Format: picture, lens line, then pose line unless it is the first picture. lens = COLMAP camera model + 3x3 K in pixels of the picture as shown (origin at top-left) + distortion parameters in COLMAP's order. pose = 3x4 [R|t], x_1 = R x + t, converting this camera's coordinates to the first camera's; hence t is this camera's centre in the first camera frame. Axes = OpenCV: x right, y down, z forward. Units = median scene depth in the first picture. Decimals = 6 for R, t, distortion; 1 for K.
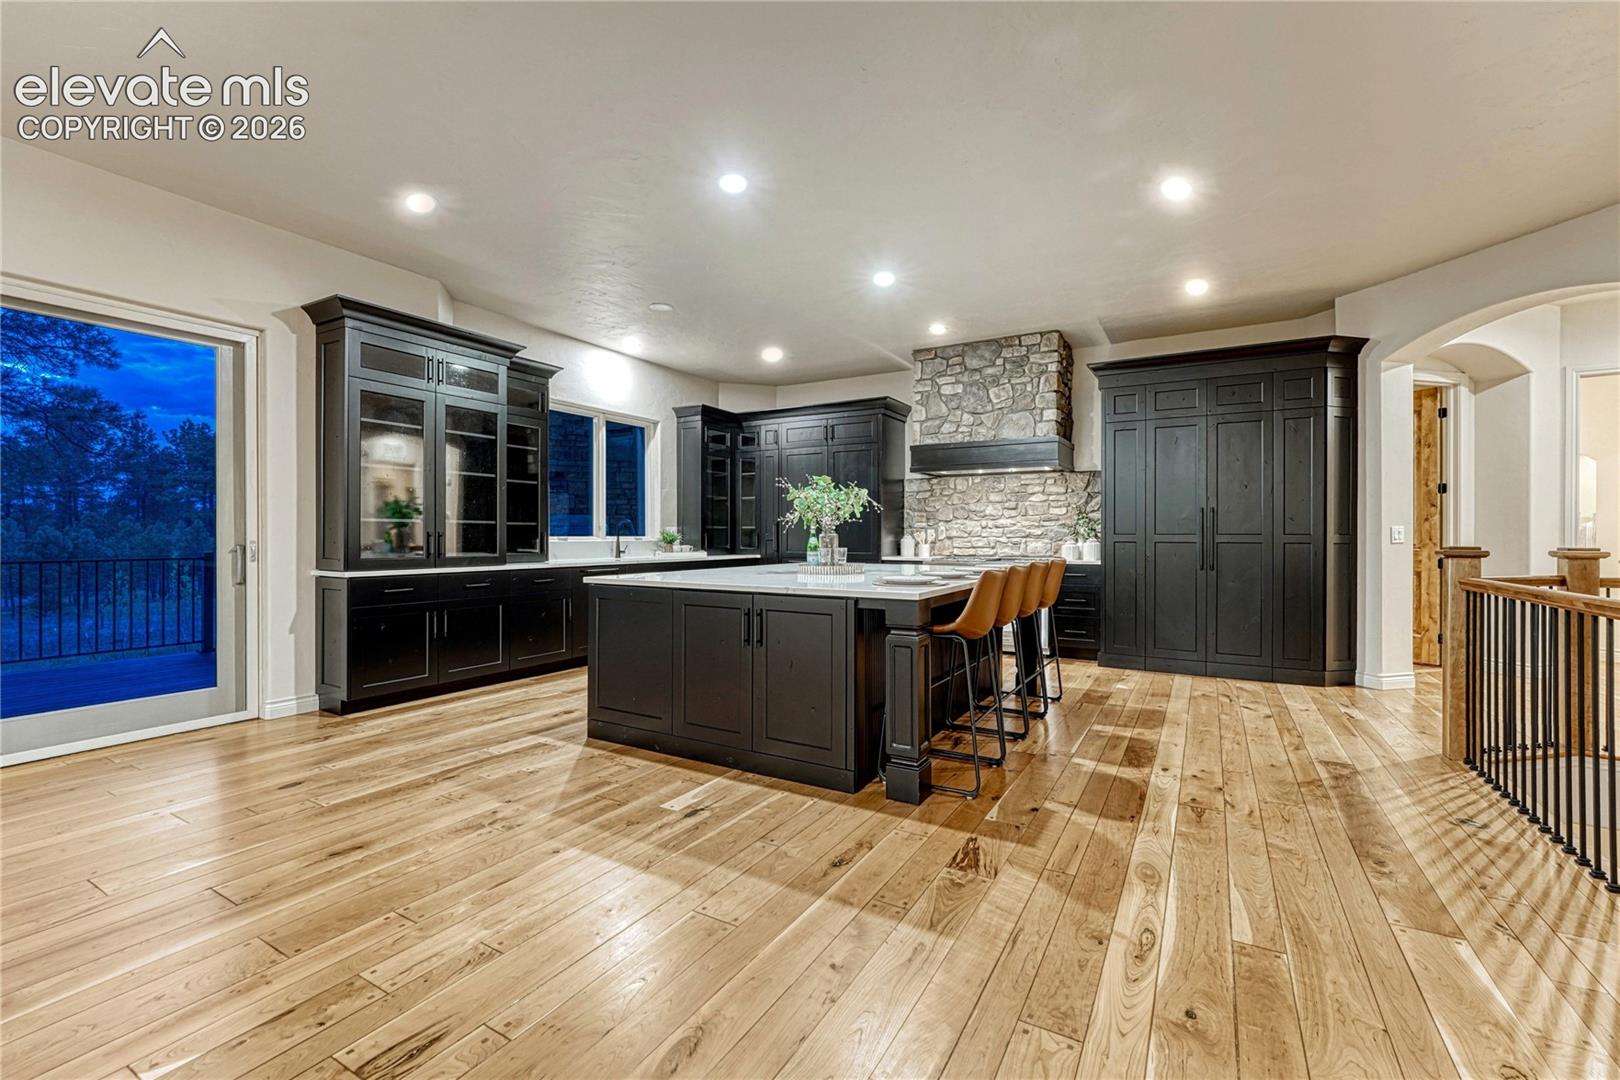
lens RADIAL K [[697.4, 0, 819.1], [0, 697.4, 536.0], [0, 0, 1]] dist [-0.009162, 0.003755]
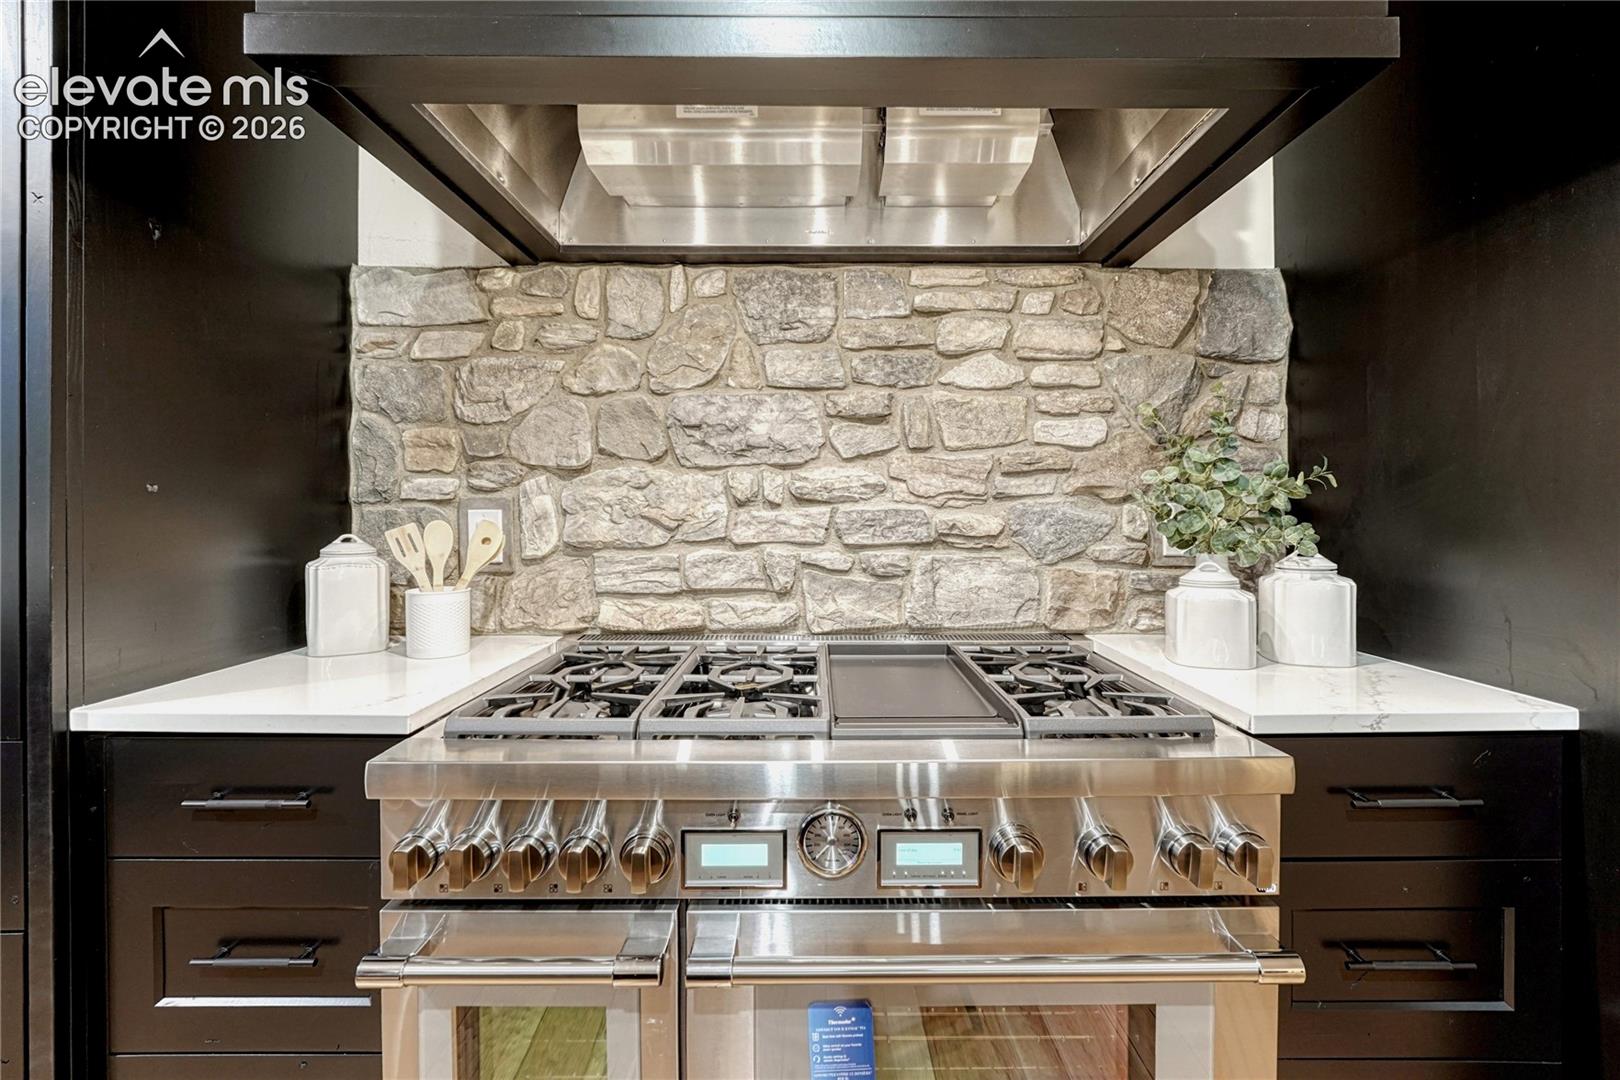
lens RADIAL K [[697.4, 0, 809.3], [0, 697.4, 530.1], [0, 0, 1]] dist [-0.009162, 0.003755]
pose [[0.873236, -0.002154, 0.487292, 0.149052], [0.001231, 0.999997, 0.002216, -0.003816], [-0.487295, -0.001335, 0.873236, 0.801806]]
